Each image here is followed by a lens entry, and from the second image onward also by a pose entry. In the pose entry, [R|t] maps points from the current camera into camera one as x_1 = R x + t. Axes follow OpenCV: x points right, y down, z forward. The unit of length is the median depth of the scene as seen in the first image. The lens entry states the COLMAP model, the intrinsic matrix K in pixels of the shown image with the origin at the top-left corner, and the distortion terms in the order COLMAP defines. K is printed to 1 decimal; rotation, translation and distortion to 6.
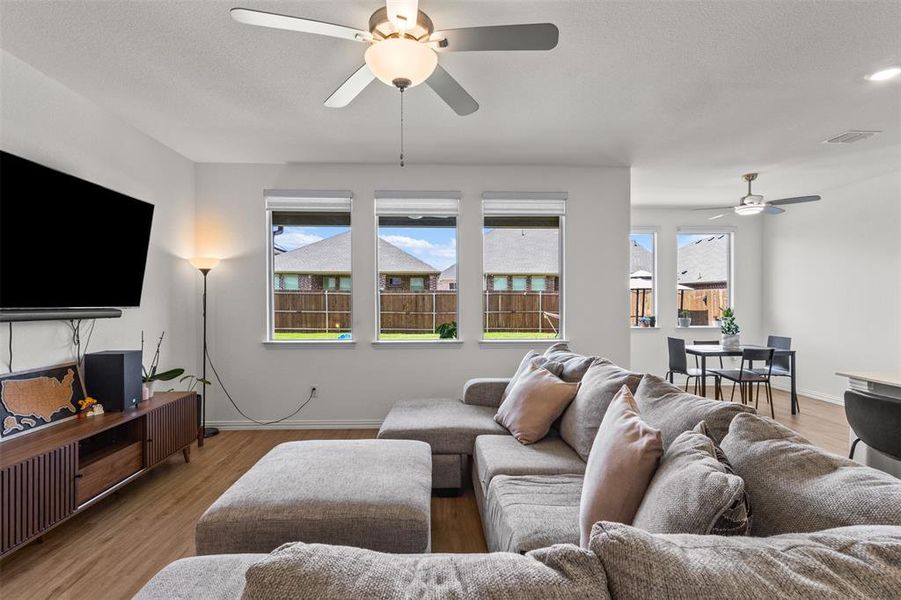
lens RADIAL K [[415.6, 0, 449.1], [0, 415.6, 304.4], [0, 0, 1]] dist [0.005054, -0.001376]
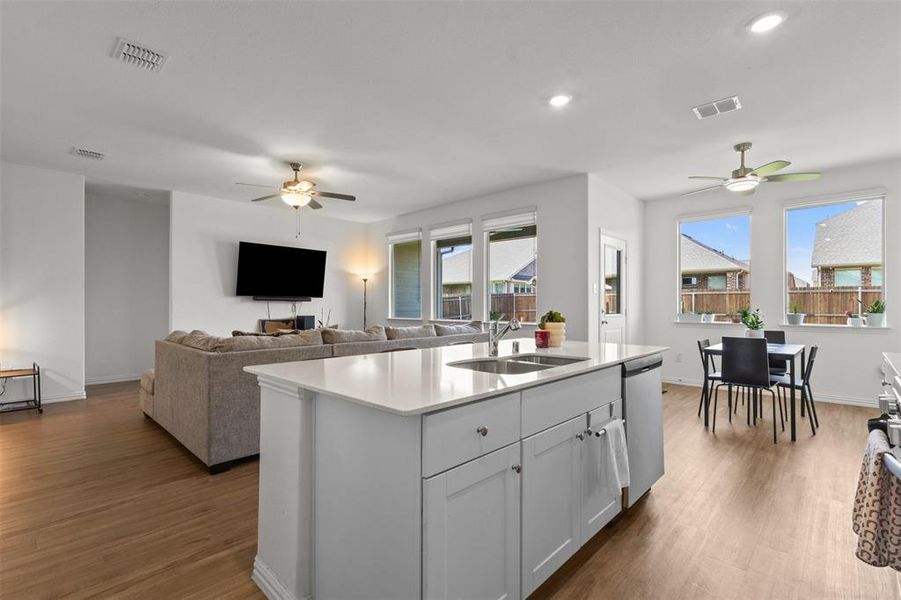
lens RADIAL K [[415.6, 0, 448.2], [0, 415.6, 304.8], [0, 0, 1]] dist [0.005054, -0.001376]
pose [[0.695876, 0.002312, -0.718158, 1.018939], [-0.008745, 0.999948, -0.005255, 0.039141], [0.718109, 0.009937, 0.695860, -0.055366]]
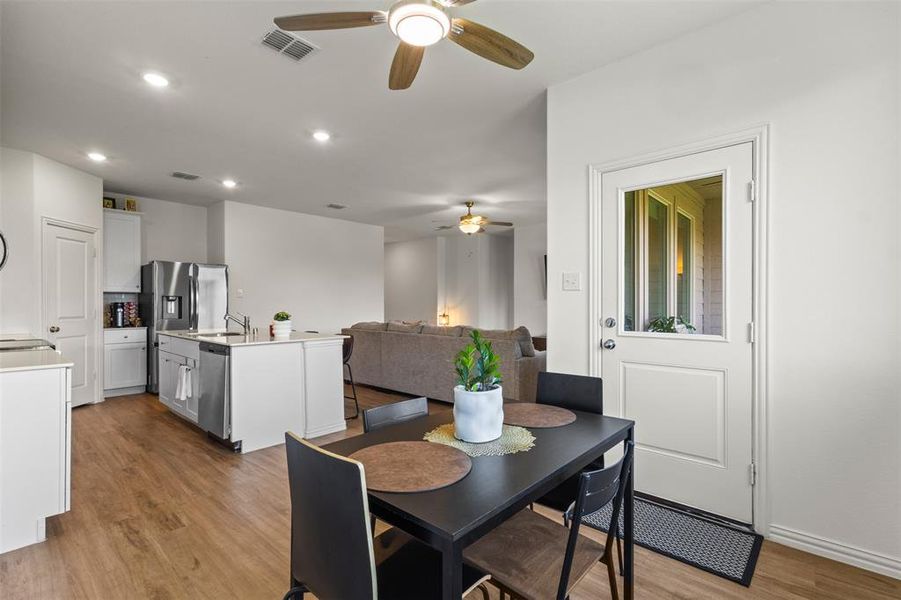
lens RADIAL K [[415.6, 0, 447.8], [0, 415.6, 304.3], [0, 0, 1]] dist [0.005054, -0.001376]
pose [[-0.702742, 0.004563, -0.711430, 1.061433], [-0.005721, 0.999911, 0.012064, 0.013711], [0.711421, 0.012548, -0.702654, 1.411101]]
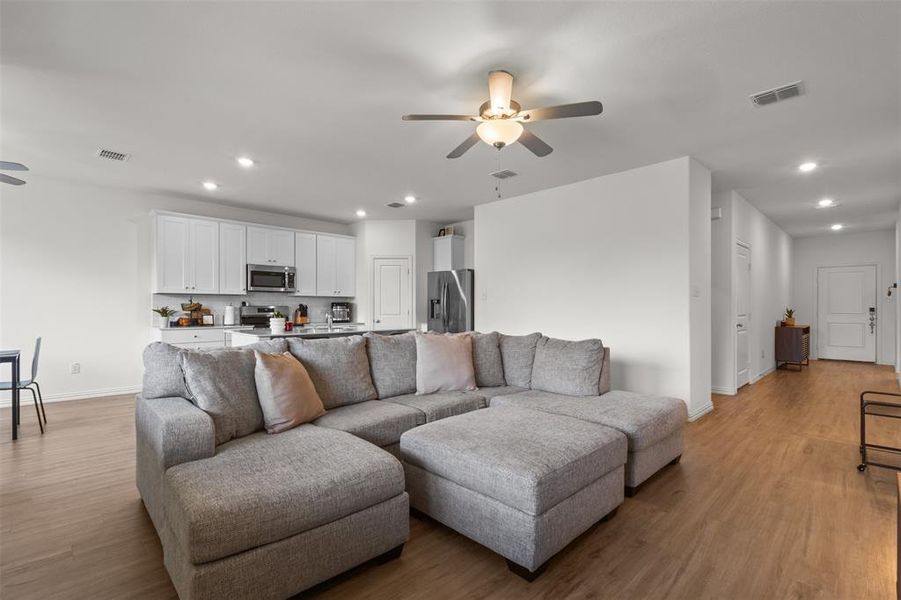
lens RADIAL K [[415.6, 0, 450.6], [0, 415.6, 303.7], [0, 0, 1]] dist [0.005054, -0.001376]
pose [[-0.668457, 0.007099, 0.743717, -0.483837], [0.005924, 0.999974, -0.004220, 0.030549], [-0.743727, 0.001585, -0.668482, 0.911964]]
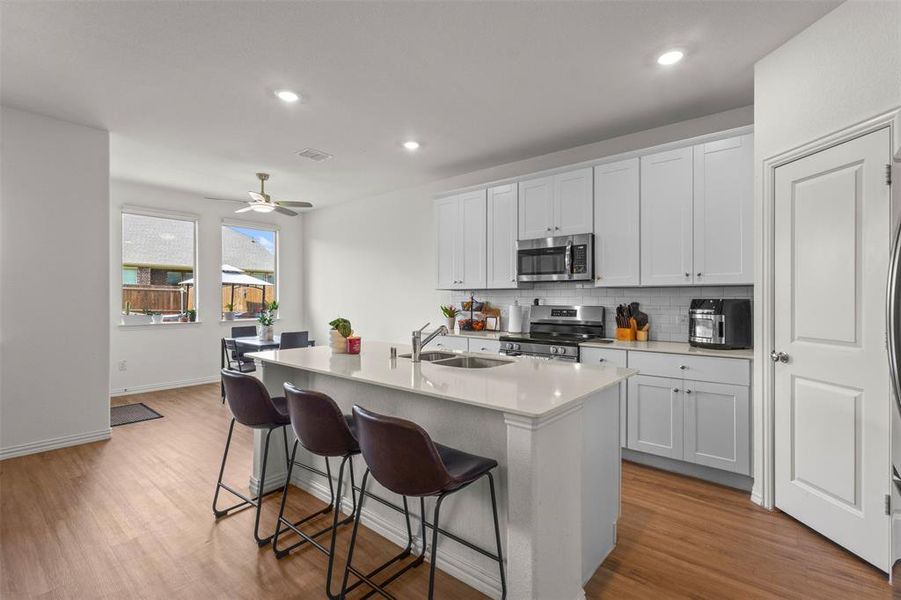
lens RADIAL K [[415.6, 0, 447.2], [0, 415.6, 300.2], [0, 0, 1]] dist [0.005054, -0.001376]
pose [[0.680323, -0.002799, 0.732907, 0.290551], [0.005657, 0.999983, -0.001433, 0.016182], [-0.732891, 0.005121, 0.680327, -0.075039]]
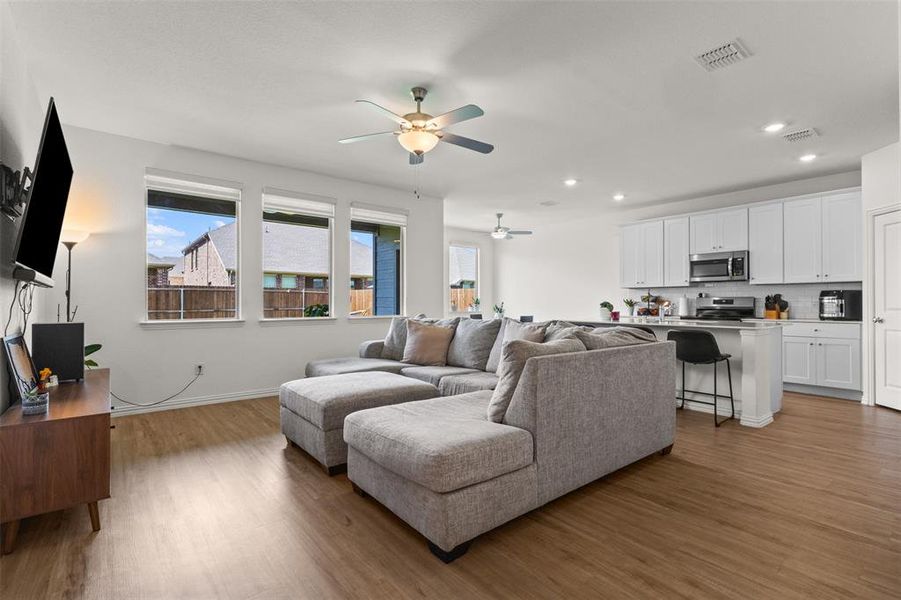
lens RADIAL K [[415.6, 0, 453.3], [0, 415.6, 300.7], [0, 0, 1]] dist [0.005054, -0.001376]
pose [[0.799450, 0.003735, 0.600720, -0.446028], [0.004600, 0.999913, -0.012340, 0.054531], [-0.600714, 0.012628, 0.799364, -0.215321]]
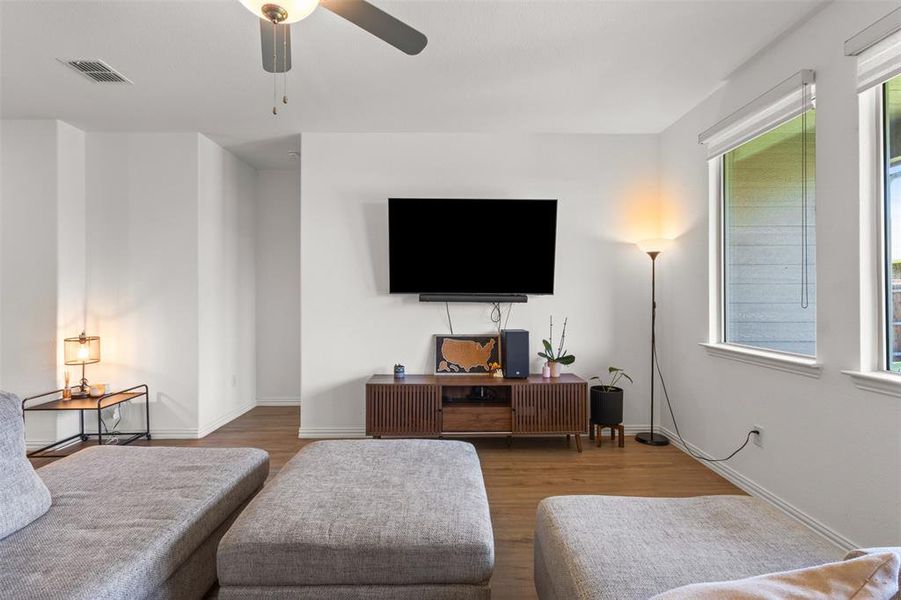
lens RADIAL K [[415.6, 0, 450.4], [0, 415.6, 294.3], [0, 0, 1]] dist [0.005054, -0.001376]
pose [[-0.028069, -0.003173, -0.999601, 0.290901], [-0.007436, 0.999968, -0.002965, 0.009165], [0.999578, 0.007350, -0.028092, 0.576317]]
